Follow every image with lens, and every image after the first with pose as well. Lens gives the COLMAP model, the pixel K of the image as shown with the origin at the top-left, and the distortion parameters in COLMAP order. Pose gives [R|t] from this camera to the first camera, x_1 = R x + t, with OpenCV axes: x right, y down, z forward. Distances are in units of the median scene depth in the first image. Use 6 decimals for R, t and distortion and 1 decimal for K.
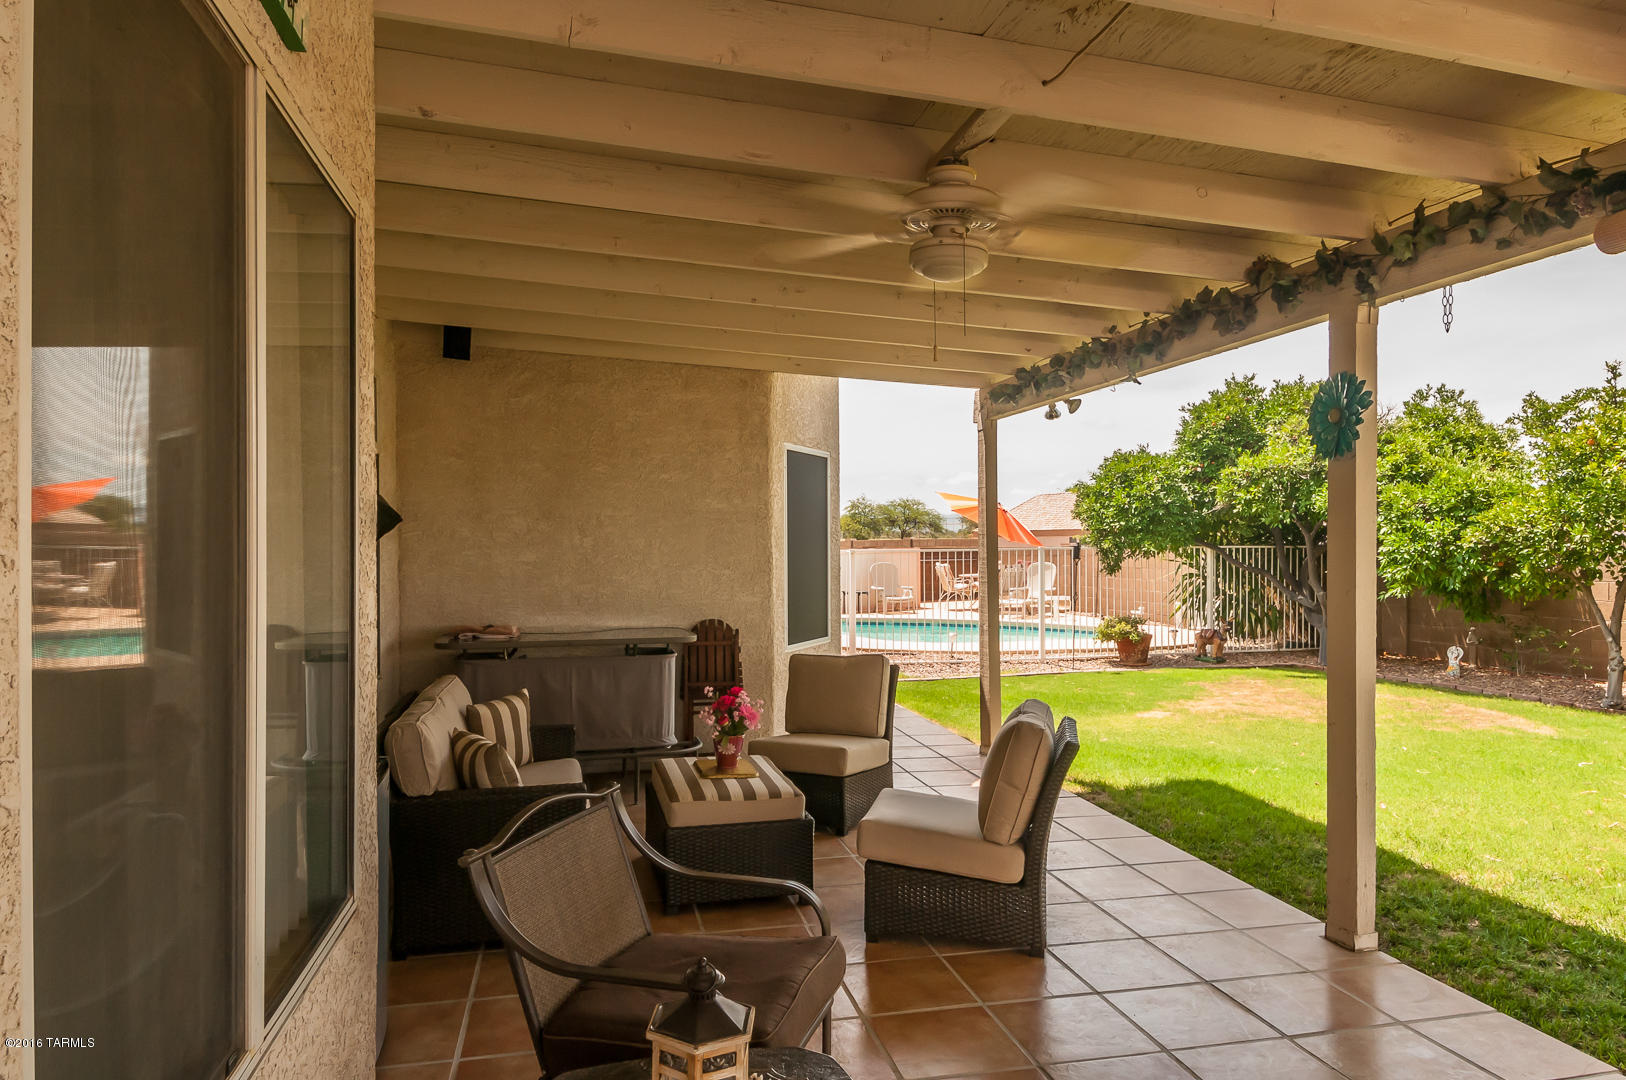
lens RADIAL K [[1036.4, 0, 813.0], [0, 1036.4, 540.0], [0, 0, 1]] dist [0.000275, 0.000067]
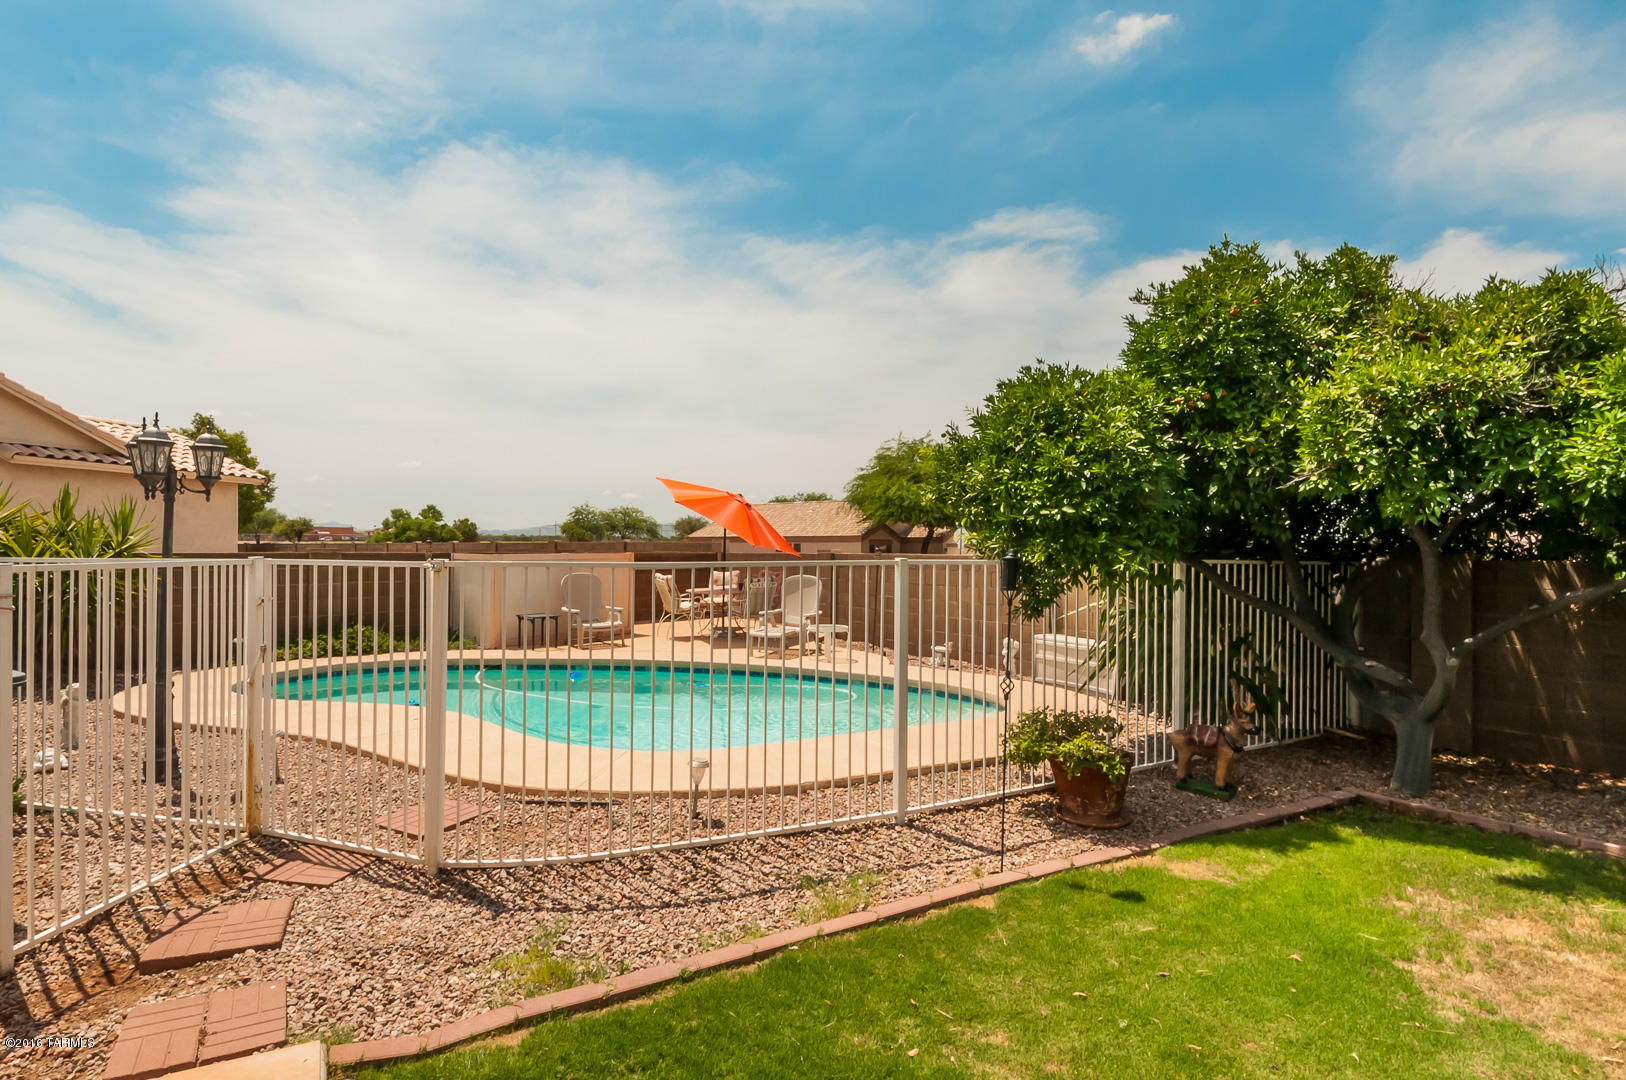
lens RADIAL K [[790.9, 0, 812.1], [0, 790.9, 550.1], [0, 0, 1]] dist [0.039019, -0.030929]
pose [[0.949990, 0.011306, 0.312076, 0.050278], [-0.013351, 0.999901, 0.004417, 0.001289], [-0.311995, -0.008363, 0.950047, 0.443495]]
